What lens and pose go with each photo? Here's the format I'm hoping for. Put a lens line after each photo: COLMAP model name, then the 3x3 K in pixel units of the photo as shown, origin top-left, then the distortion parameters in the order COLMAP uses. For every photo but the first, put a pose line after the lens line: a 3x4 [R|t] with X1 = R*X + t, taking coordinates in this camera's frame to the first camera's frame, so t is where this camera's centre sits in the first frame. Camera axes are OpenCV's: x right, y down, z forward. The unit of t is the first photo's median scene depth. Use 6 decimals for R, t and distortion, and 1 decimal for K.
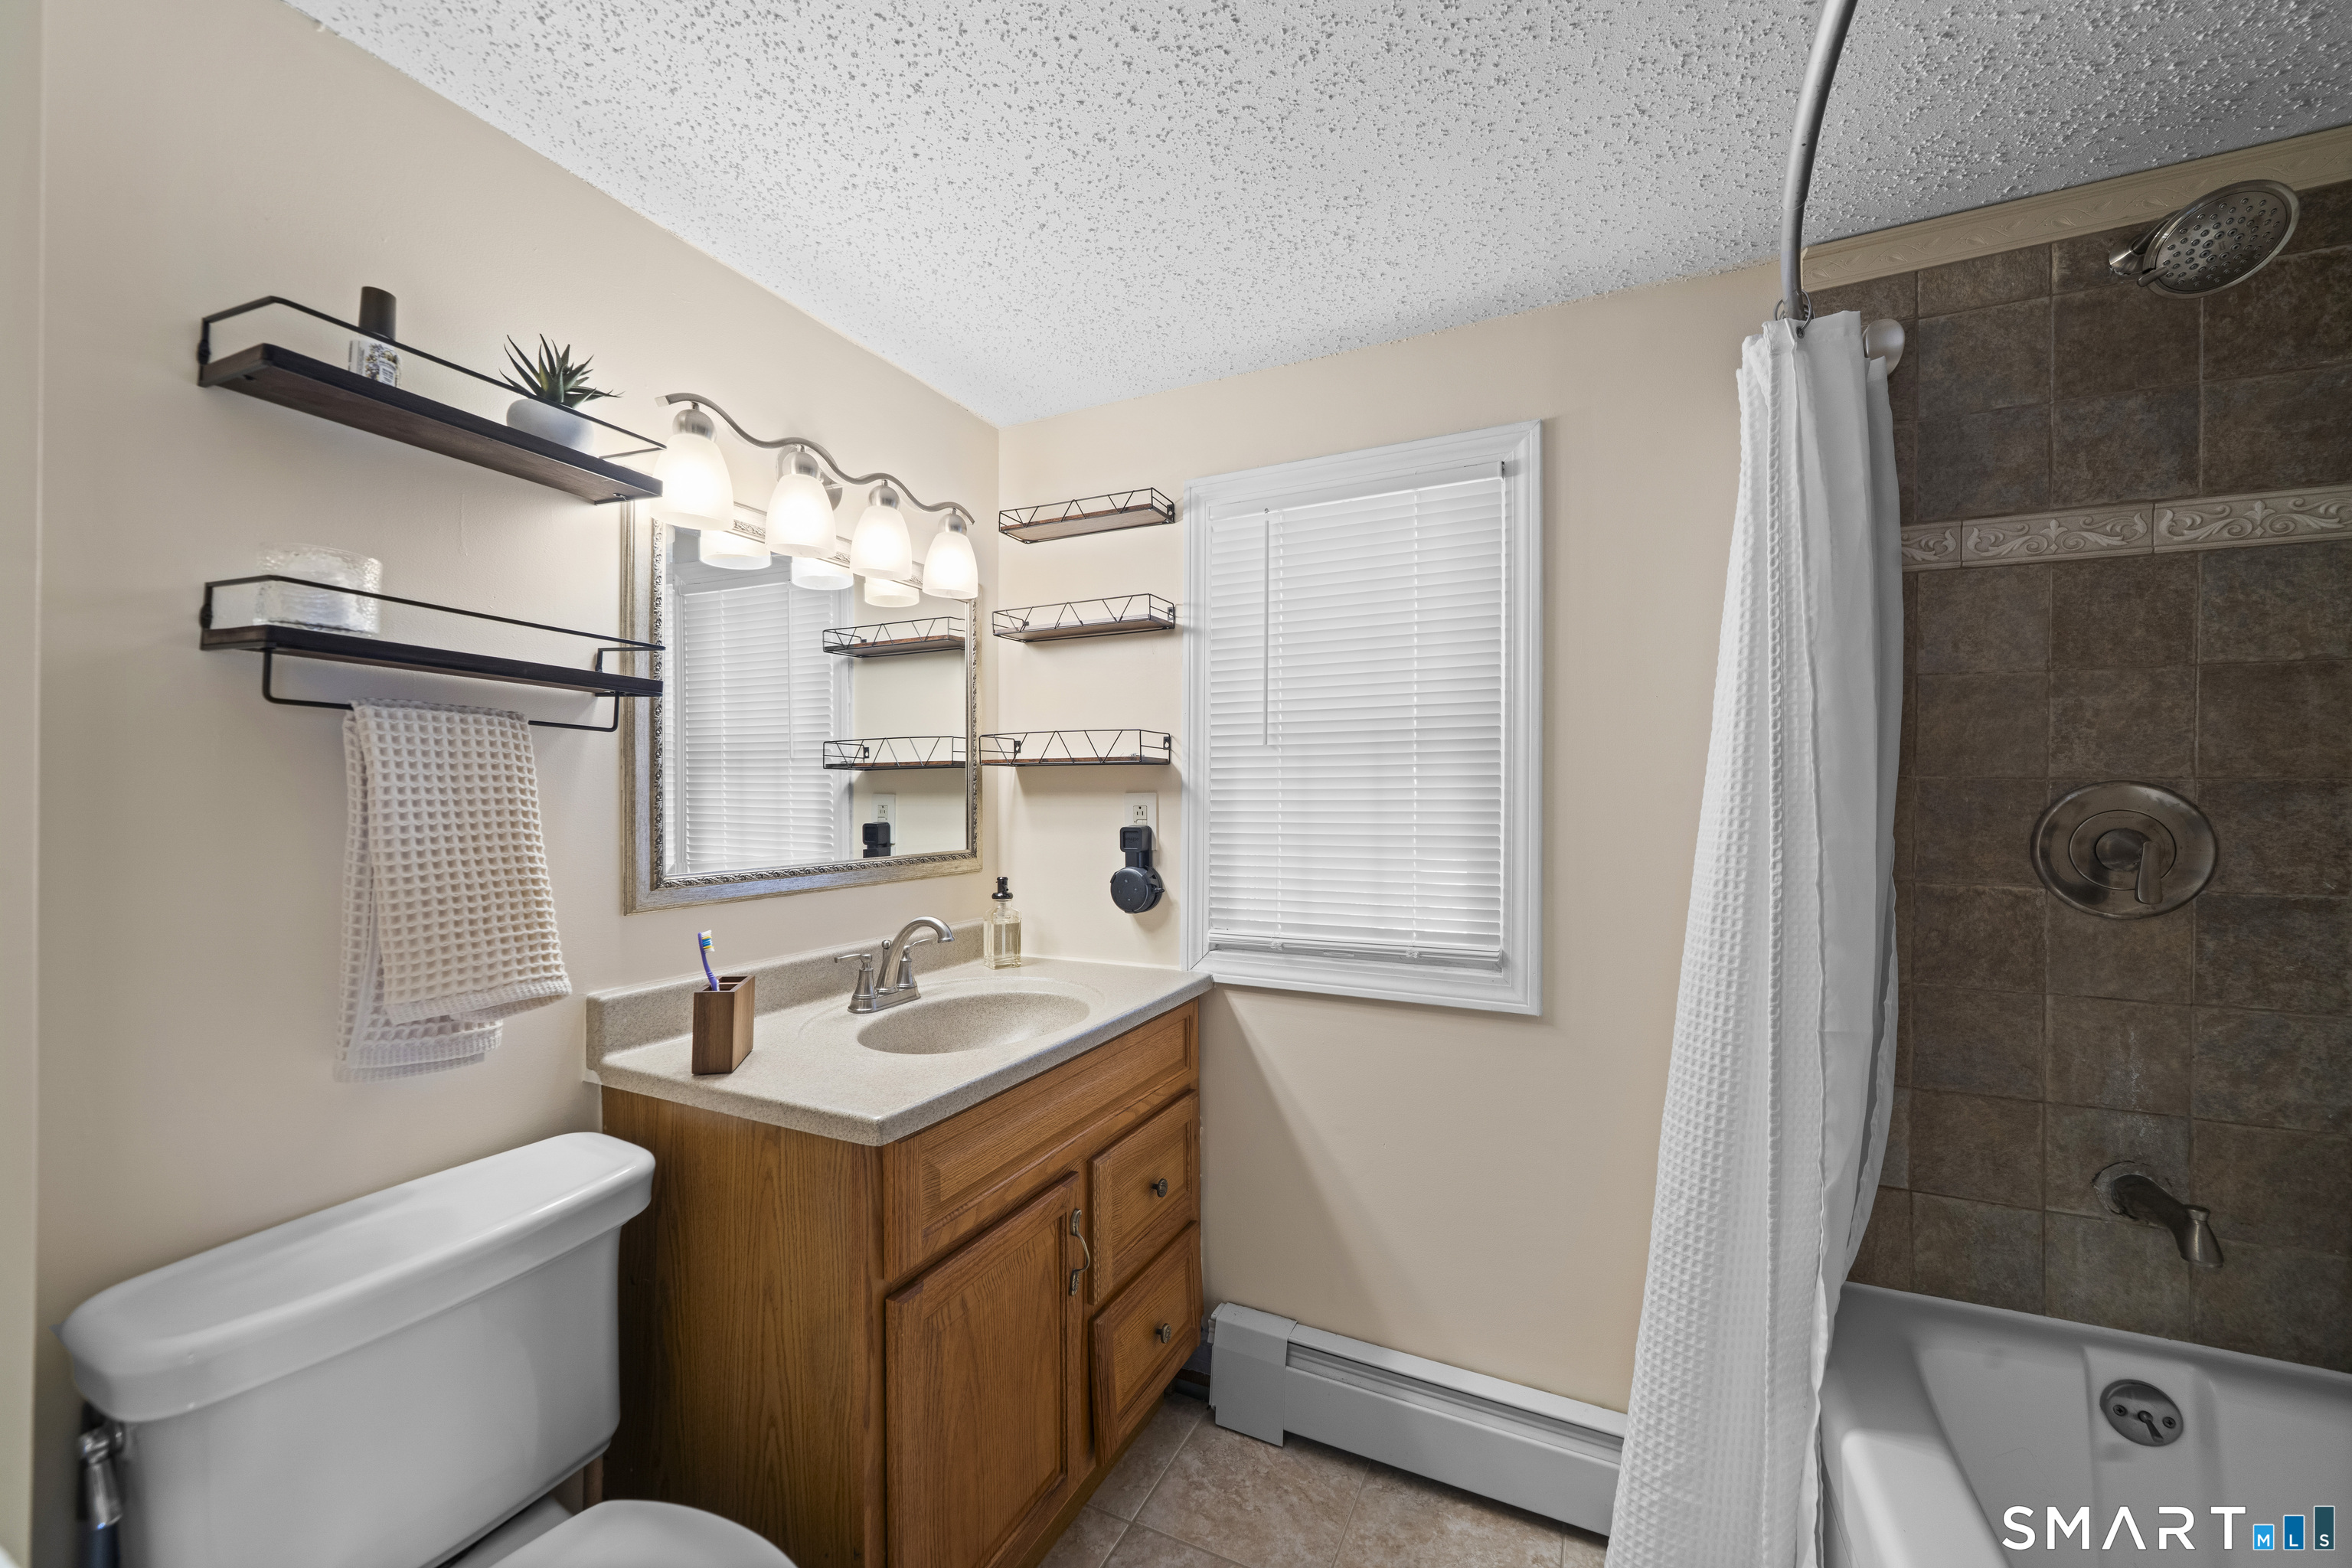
lens RADIAL K [[897.6, 0, 1236.5], [0, 897.6, 753.7], [0, 0, 1]] dist [-0.005752, 0.000469]
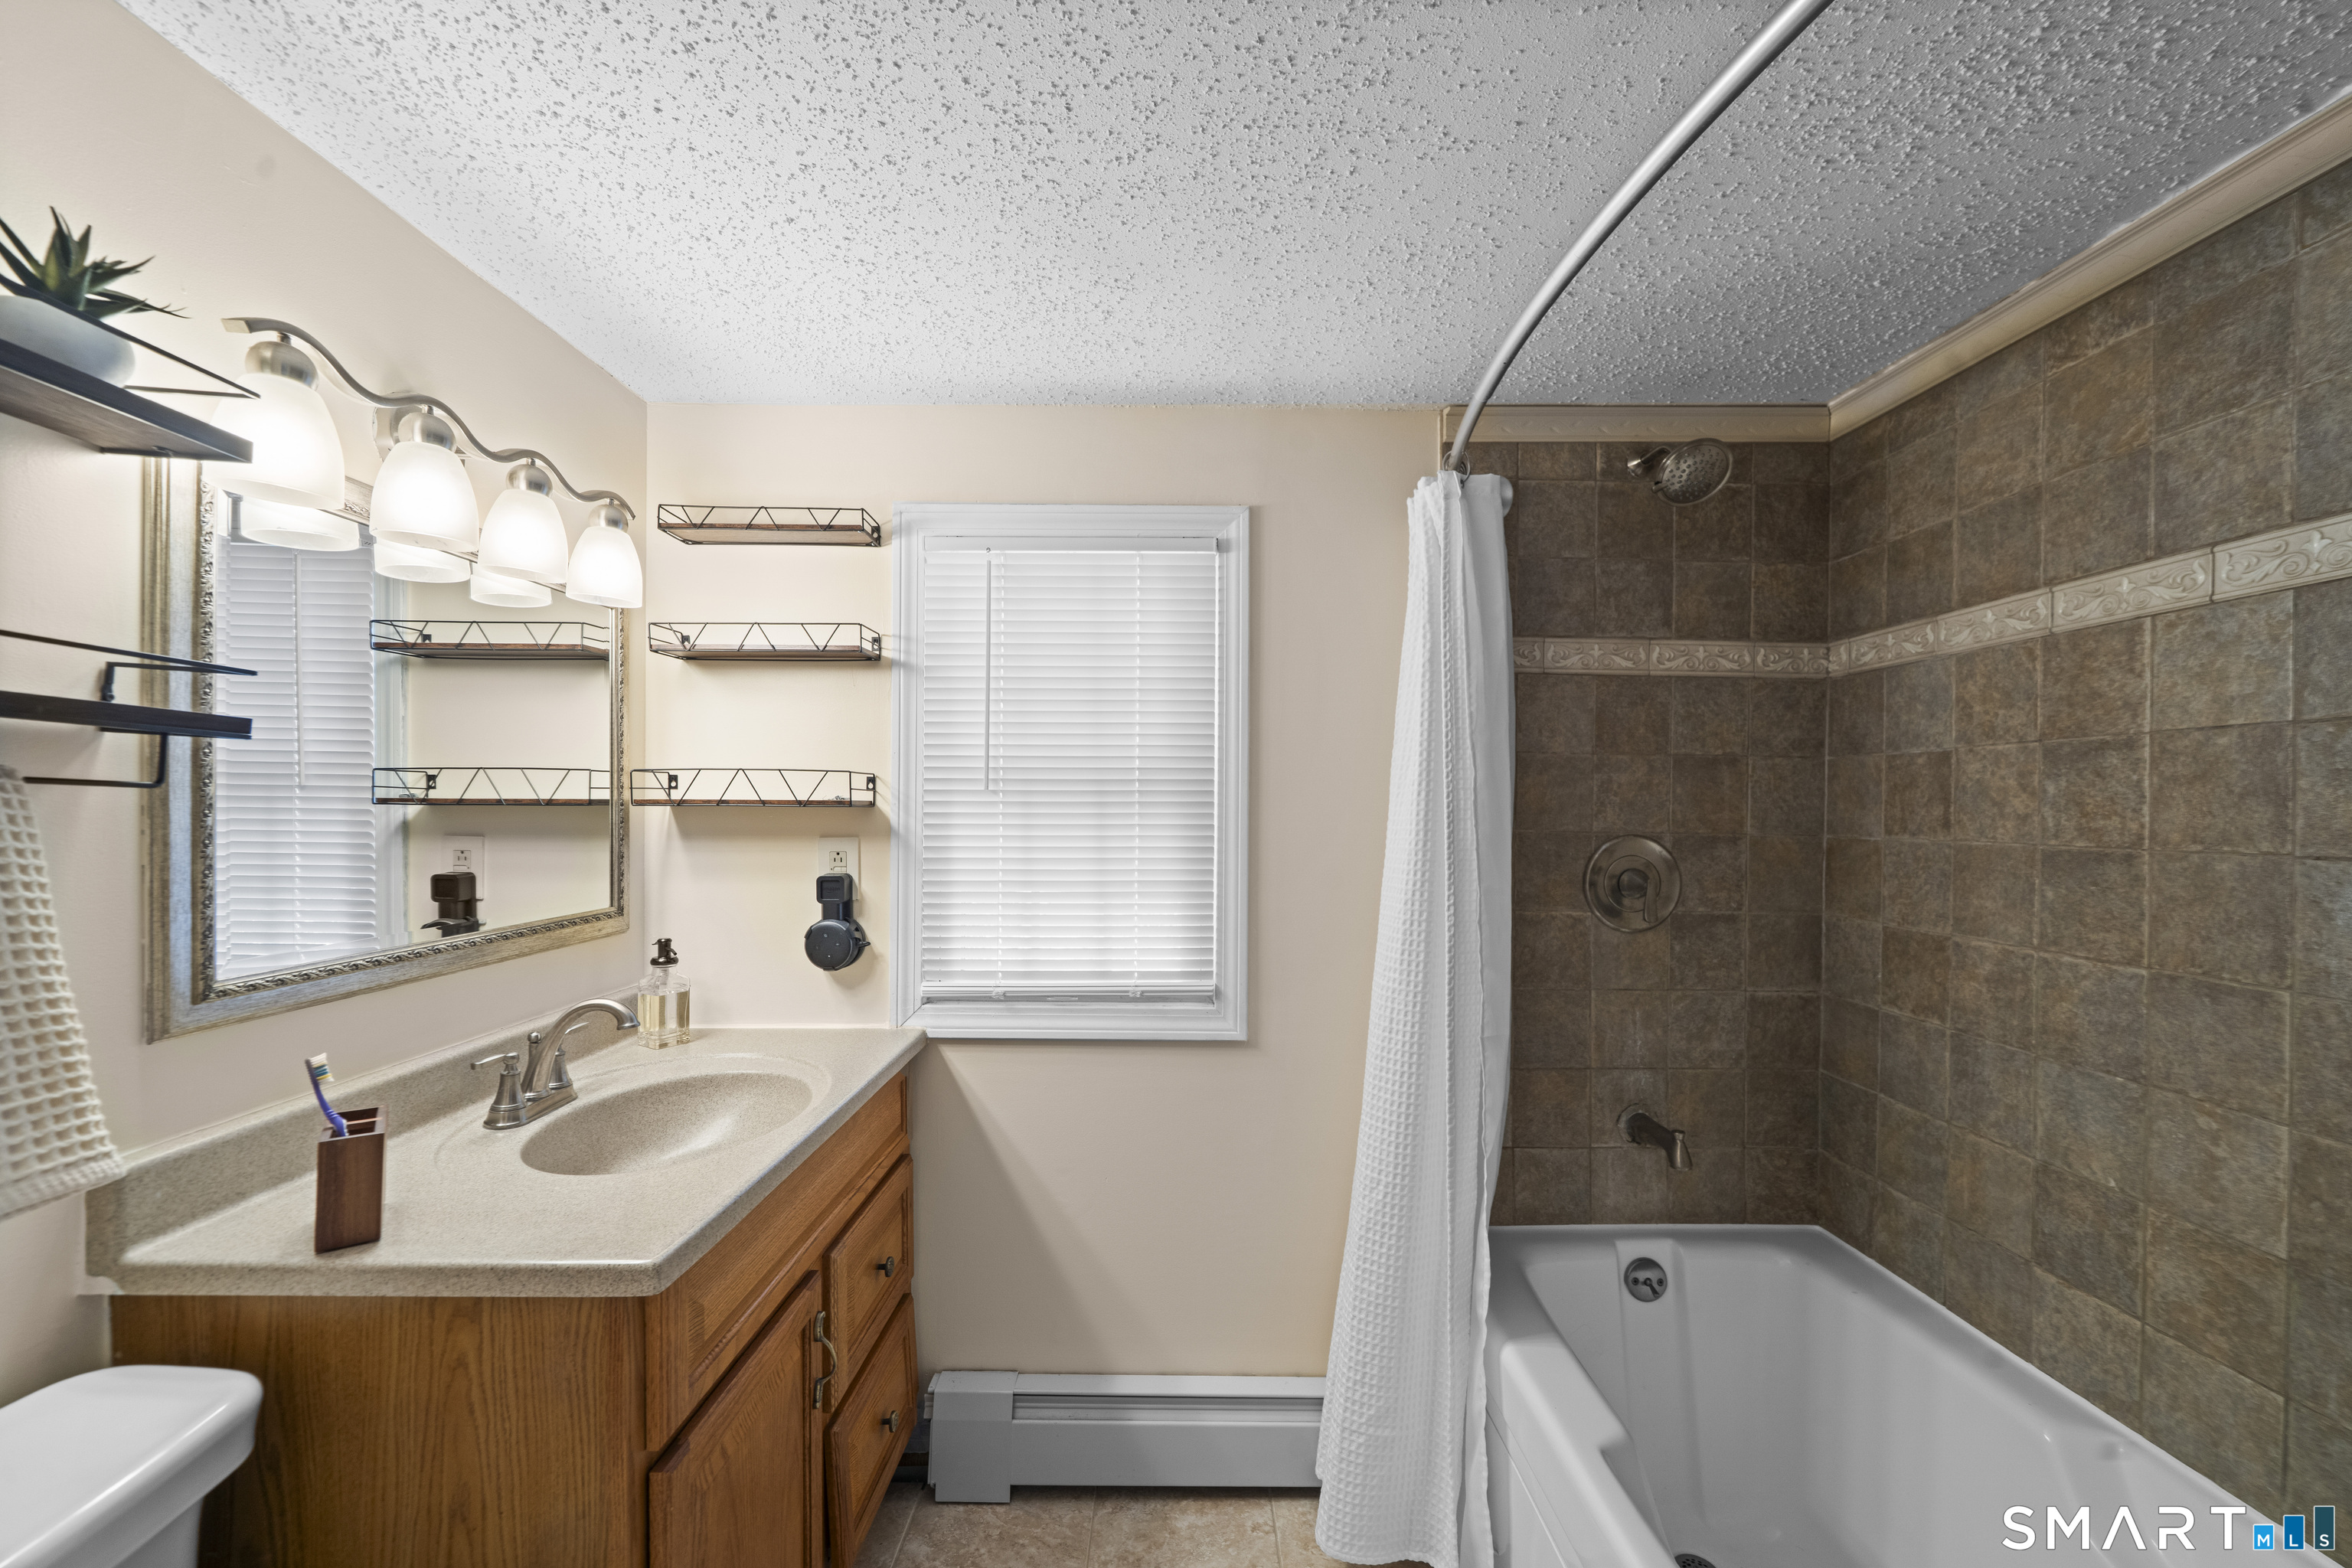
lens RADIAL K [[897.6, 0, 1236.5], [0, 897.6, 753.7], [0, 0, 1]] dist [-0.005752, 0.000469]
pose [[0.897733, 0.034214, 0.439209, -0.204671], [-0.030873, 0.999414, -0.014749, -0.057122], [-0.439457, -0.000319, 0.898264, -0.006368]]
